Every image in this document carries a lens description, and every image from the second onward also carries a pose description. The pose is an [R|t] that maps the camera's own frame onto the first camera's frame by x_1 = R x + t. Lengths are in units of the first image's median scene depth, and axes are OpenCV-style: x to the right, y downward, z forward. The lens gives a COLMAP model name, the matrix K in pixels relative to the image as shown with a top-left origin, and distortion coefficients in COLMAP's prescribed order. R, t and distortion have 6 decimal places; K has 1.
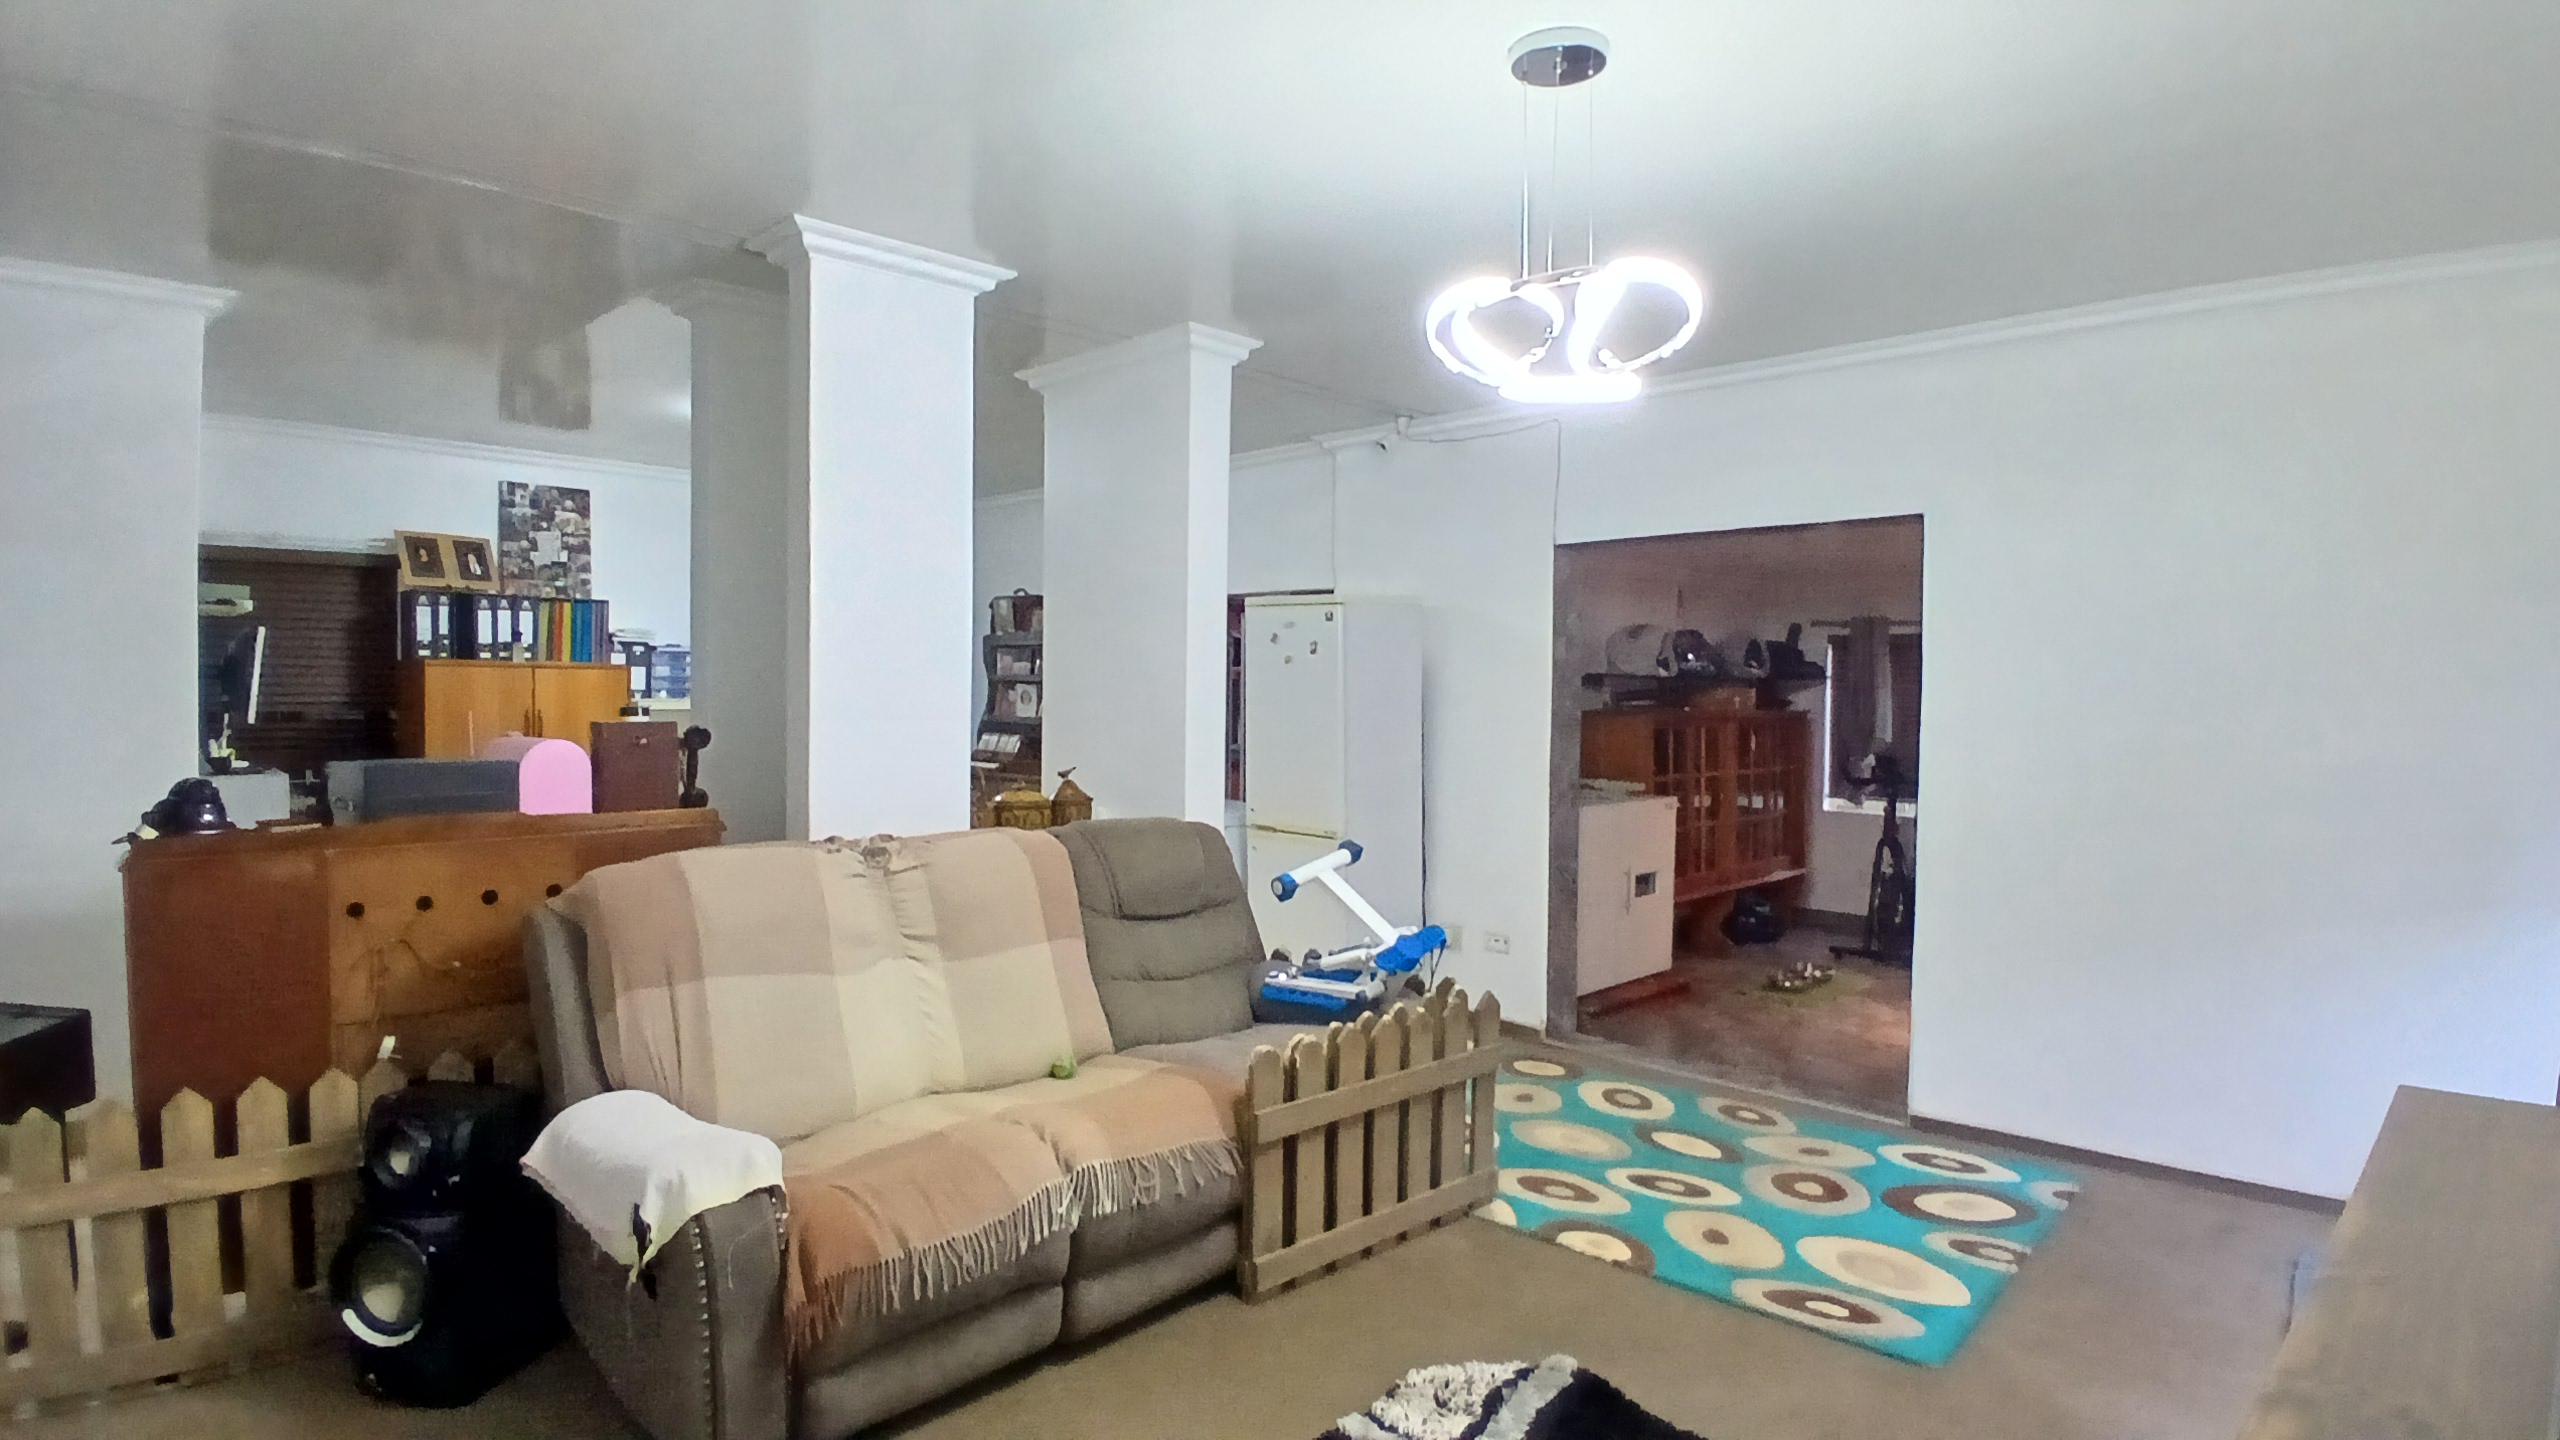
lens RADIAL K [[1320.1, 0, 1280.0], [0, 1320.1, 720.0], [0, 0, 1]] dist [-0.032290, -0.000133]
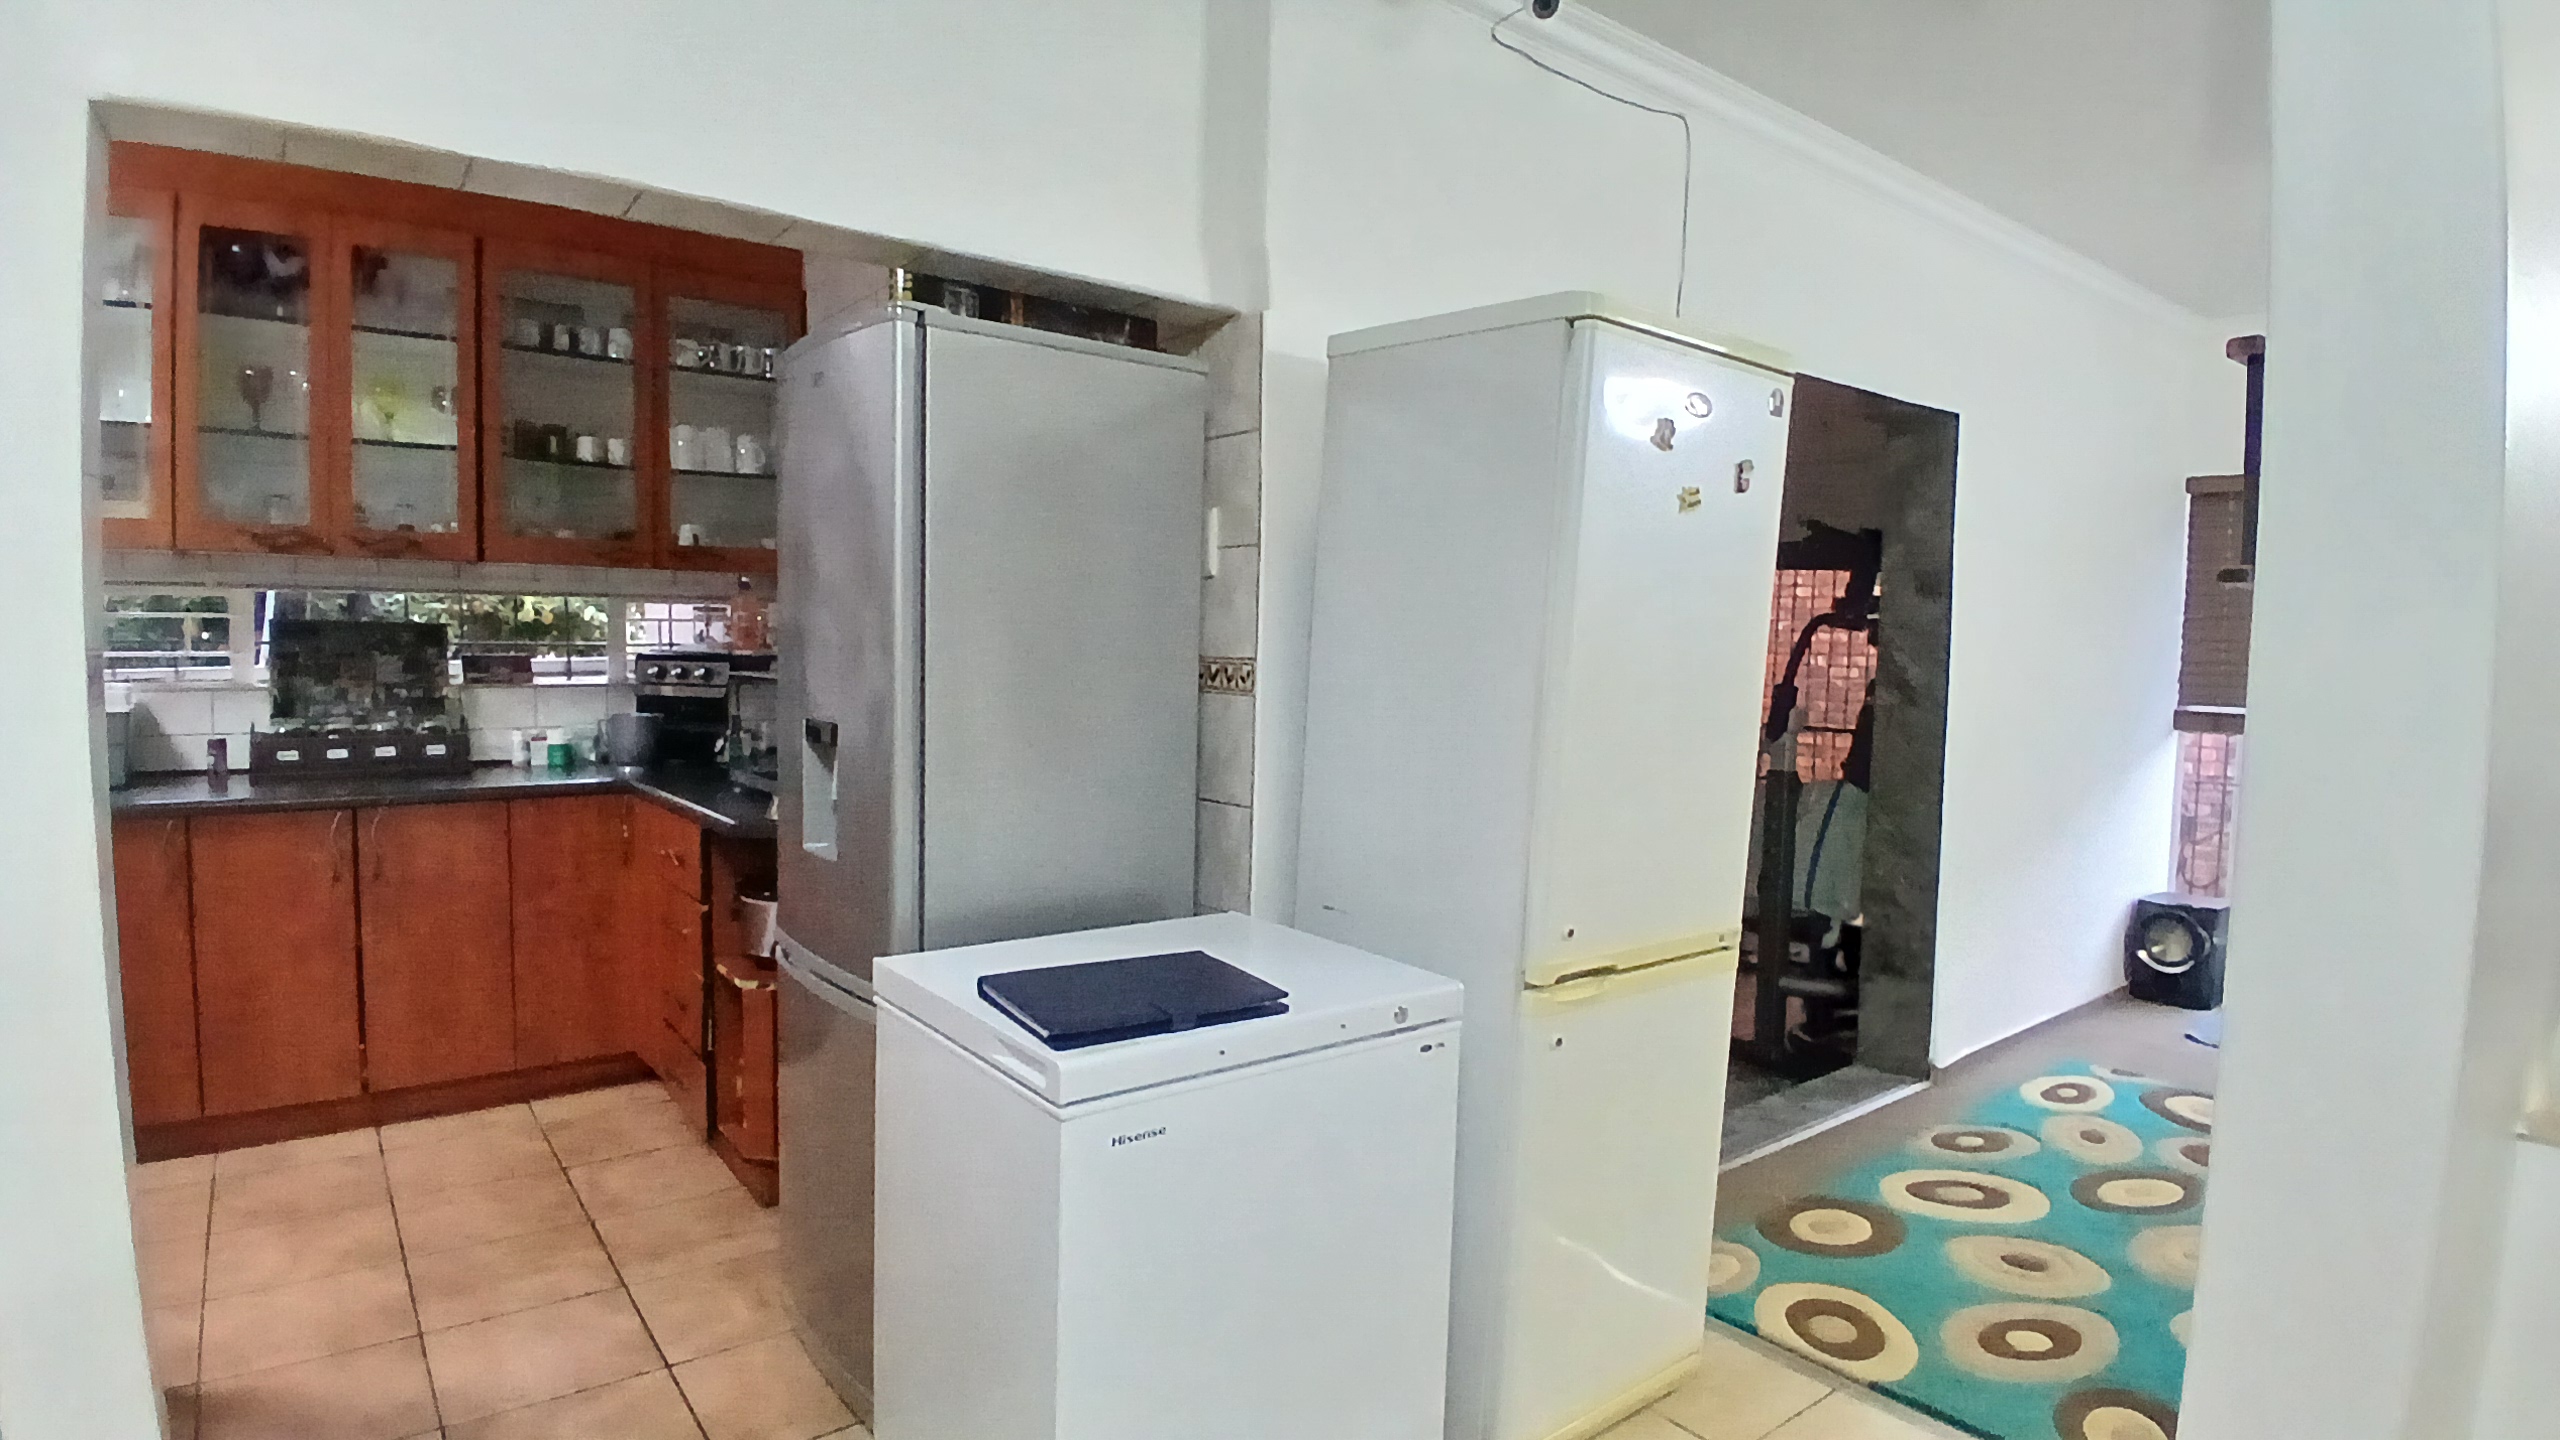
lens RADIAL K [[1320.1, 0, 1280.0], [0, 1320.1, 720.0], [0, 0, 1]] dist [-0.032290, -0.000133]
pose [[0.114127, -0.071686, 0.990876, -0.465476], [0.003650, 0.997417, 0.071738, -0.014325], [-0.993459, -0.004571, 0.114094, 1.338911]]
